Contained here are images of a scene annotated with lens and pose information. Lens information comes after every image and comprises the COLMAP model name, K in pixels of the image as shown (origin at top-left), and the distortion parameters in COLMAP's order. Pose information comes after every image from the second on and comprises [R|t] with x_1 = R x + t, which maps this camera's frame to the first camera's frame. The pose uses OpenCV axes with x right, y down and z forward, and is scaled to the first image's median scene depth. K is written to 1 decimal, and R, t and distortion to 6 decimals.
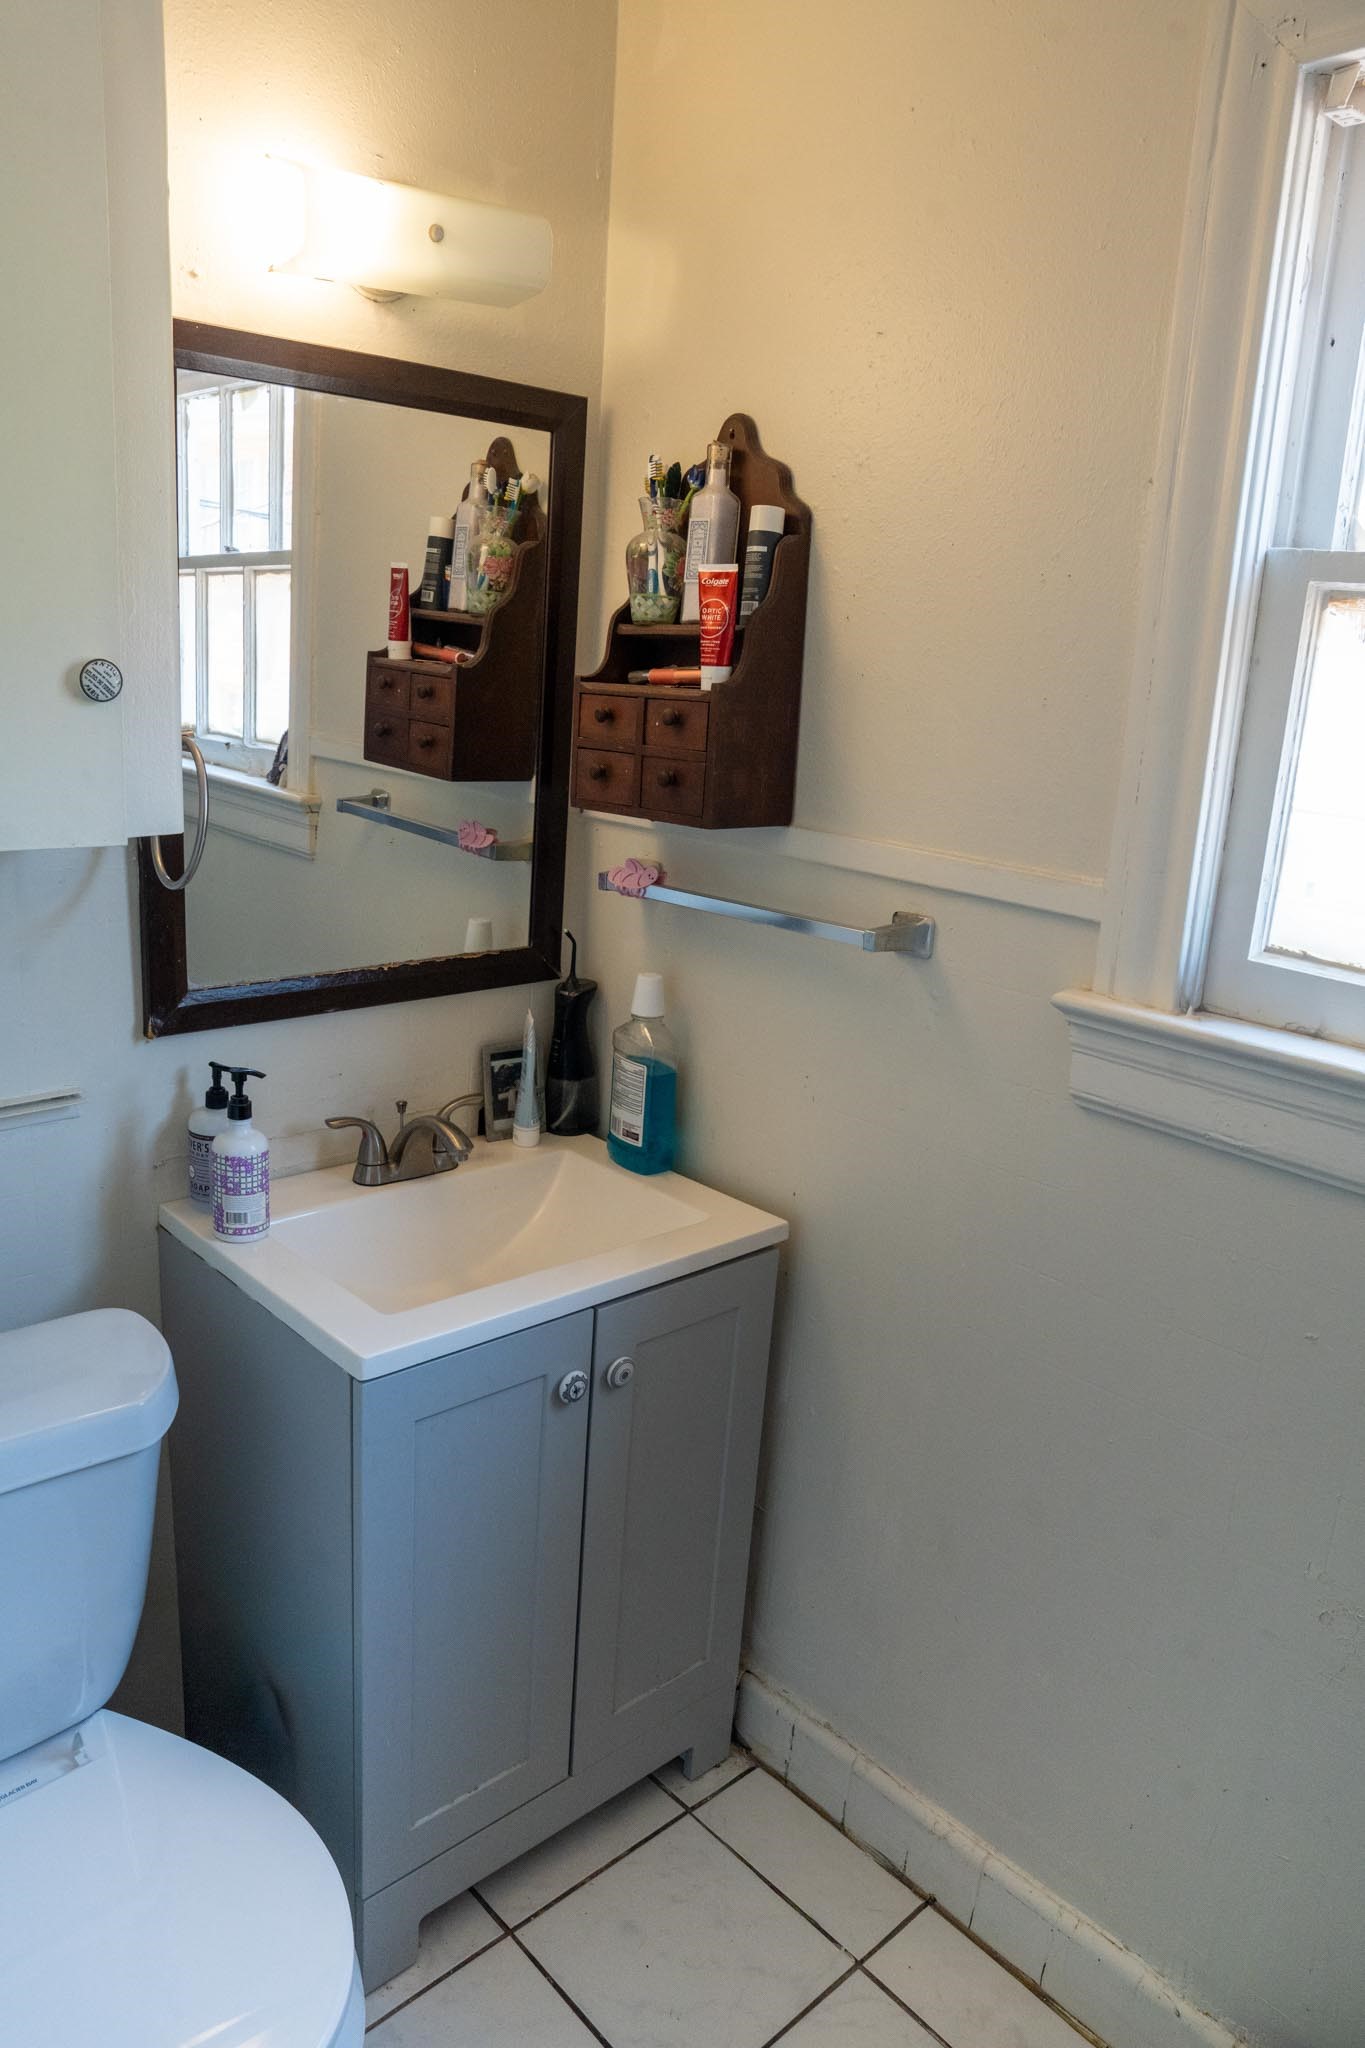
lens RADIAL K [[1445.0, 0, 649.3], [0, 1445.0, 991.7], [0, 0, 1]] dist [-0.111171, 0.090776]
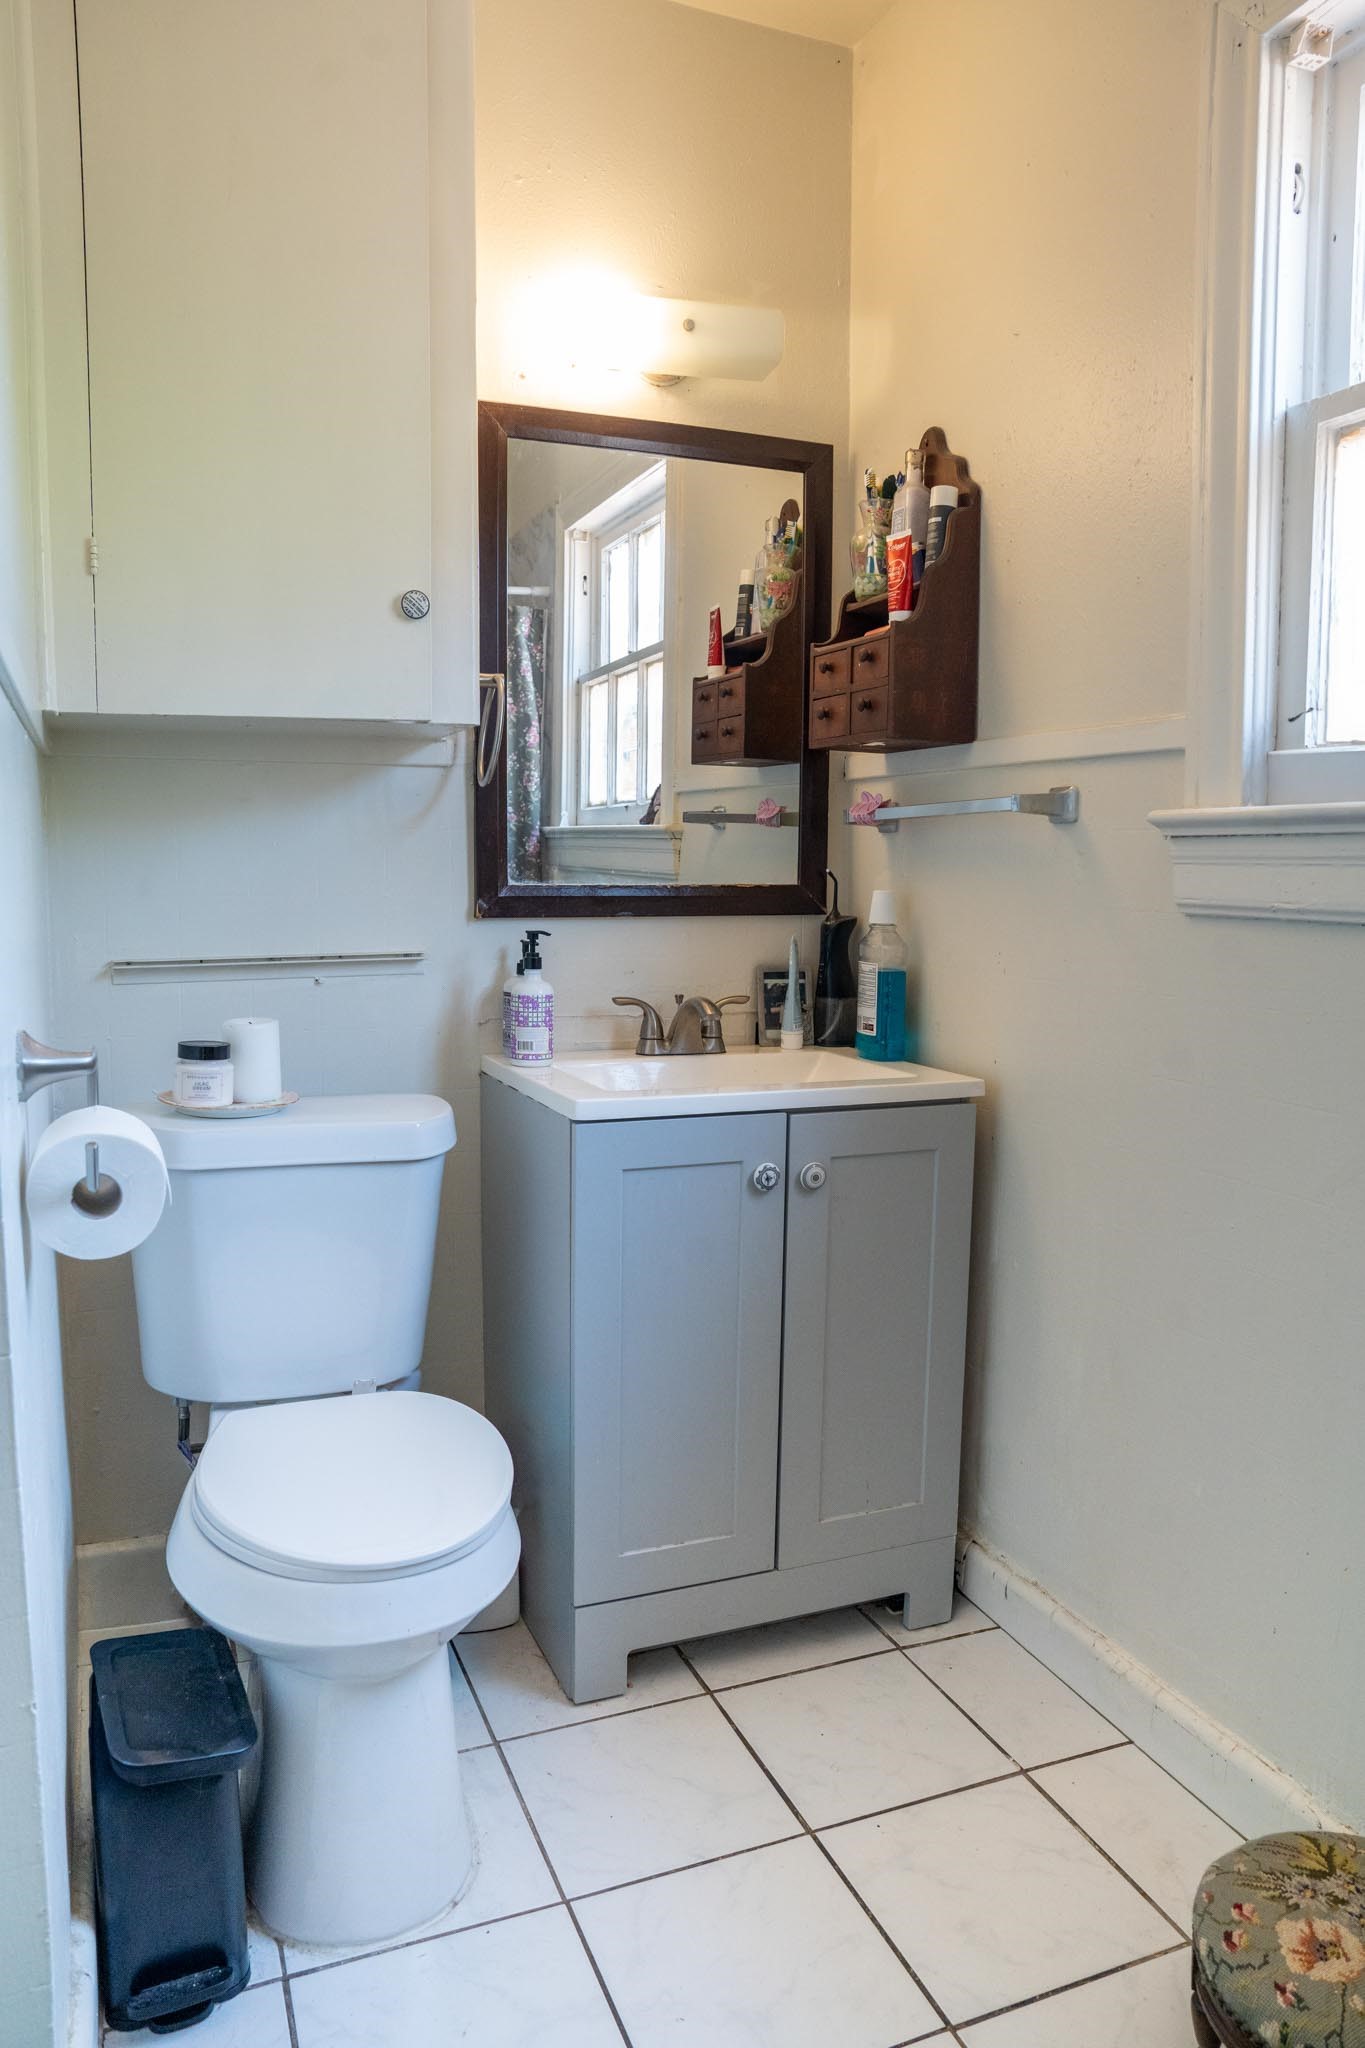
lens RADIAL K [[1445.0, 0, 649.3], [0, 1445.0, 991.7], [0, 0, 1]] dist [-0.111171, 0.090776]
pose [[0.930393, -0.018360, -0.366104, 0.275134], [-0.046089, 0.984960, -0.166523, 0.300871], [0.363655, 0.171805, 0.915553, -0.152636]]
